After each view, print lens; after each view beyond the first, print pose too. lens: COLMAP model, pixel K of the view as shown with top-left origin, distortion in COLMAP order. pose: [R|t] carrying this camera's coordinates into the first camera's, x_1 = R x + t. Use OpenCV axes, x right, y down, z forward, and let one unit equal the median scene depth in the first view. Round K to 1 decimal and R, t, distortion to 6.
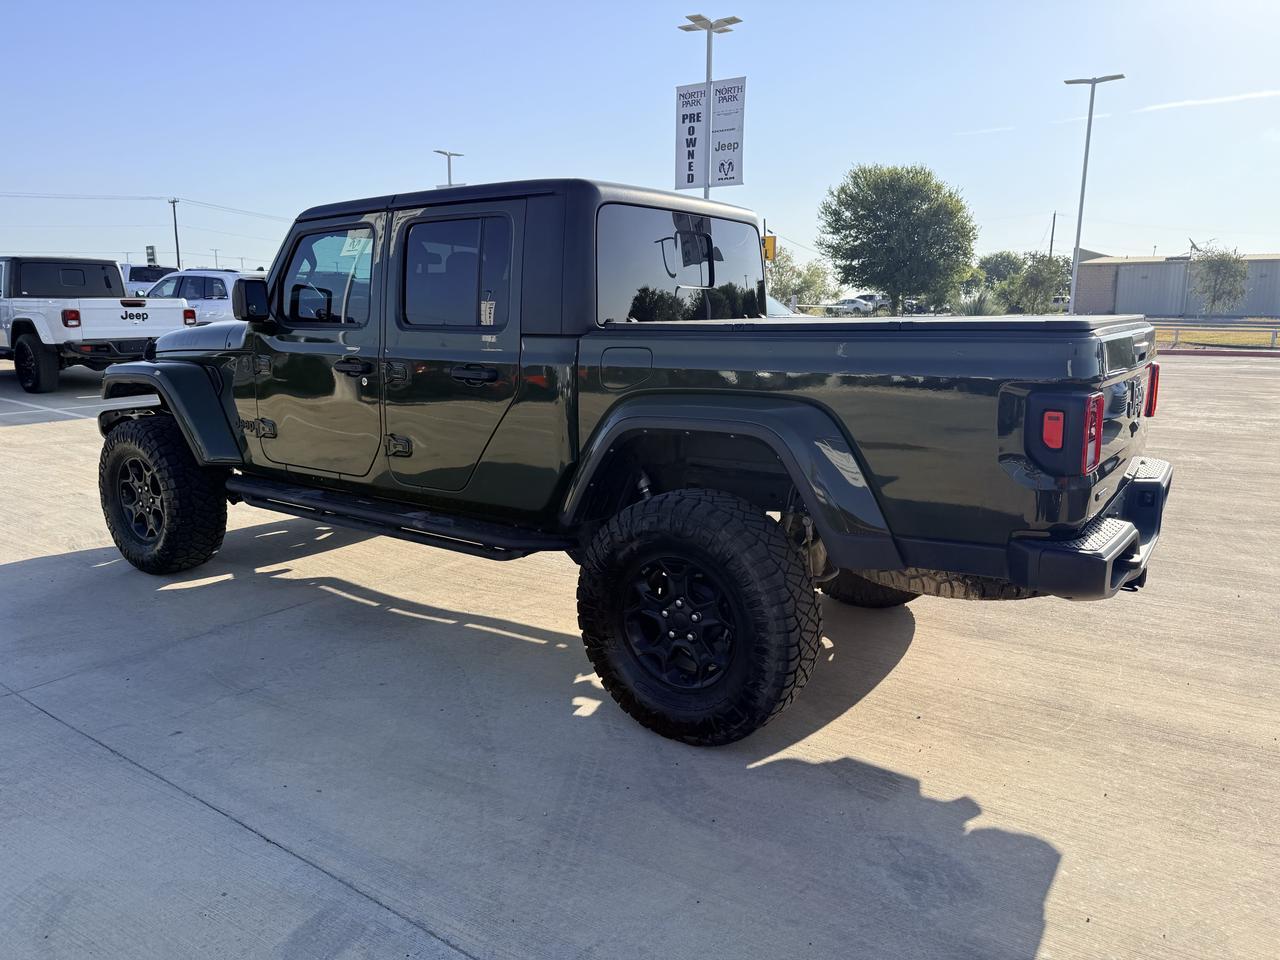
lens RADIAL K [[913.4, 0, 640.4], [0, 913.4, 464.7], [0, 0, 1]] dist [0.060520, -0.110386]
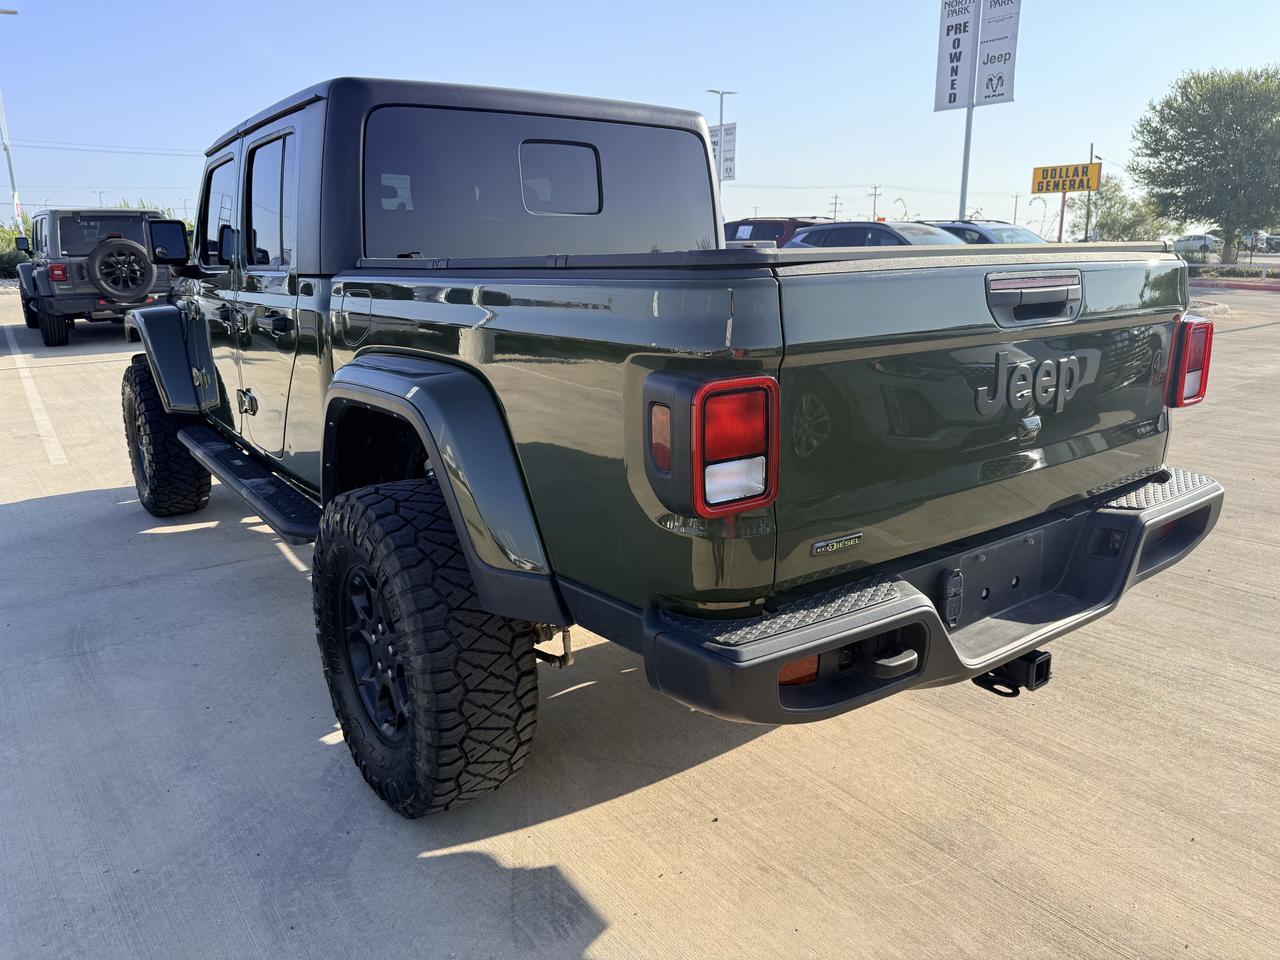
lens RADIAL K [[925.0, 0, 628.1], [0, 925.0, 459.5], [0, 0, 1]] dist [-0.007765, -0.006839]
pose [[0.943981, 0.061028, -0.324308, 0.289478], [-0.043631, 0.997205, 0.060655, -0.027612], [0.327103, -0.043107, 0.944005, 0.203579]]
